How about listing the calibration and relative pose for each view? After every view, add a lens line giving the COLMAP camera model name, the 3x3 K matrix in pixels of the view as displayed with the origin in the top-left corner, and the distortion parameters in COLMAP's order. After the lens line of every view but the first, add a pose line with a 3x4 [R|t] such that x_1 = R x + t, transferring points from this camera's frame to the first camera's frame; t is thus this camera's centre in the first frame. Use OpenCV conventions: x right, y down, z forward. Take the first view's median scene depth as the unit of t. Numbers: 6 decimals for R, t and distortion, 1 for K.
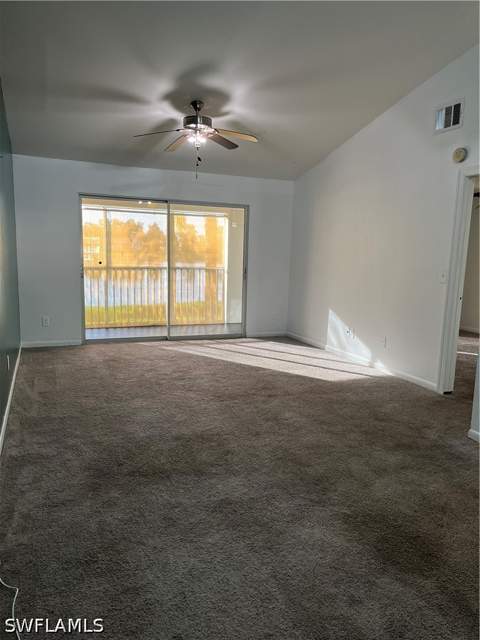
lens RADIAL K [[486.3, 0, 240.1], [0, 486.3, 319.5], [0, 0, 1]] dist [0.027784, -0.005462]
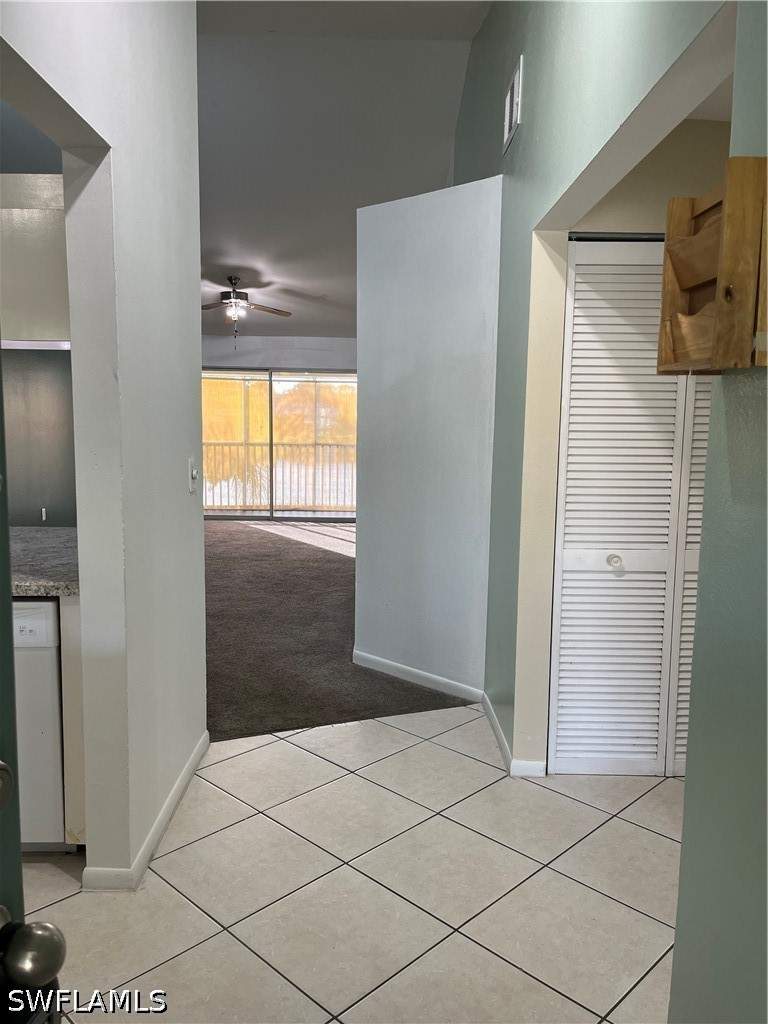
lens RADIAL K [[778.0, 0, 381.3], [0, 778.0, 513.0], [0, 0, 1]] dist [0.027784, -0.005462]
pose [[0.933057, 0.021986, -0.359056, 0.591192], [-0.032391, 0.999211, -0.022987, 0.057413], [0.358267, 0.033078, 0.933033, -0.298040]]
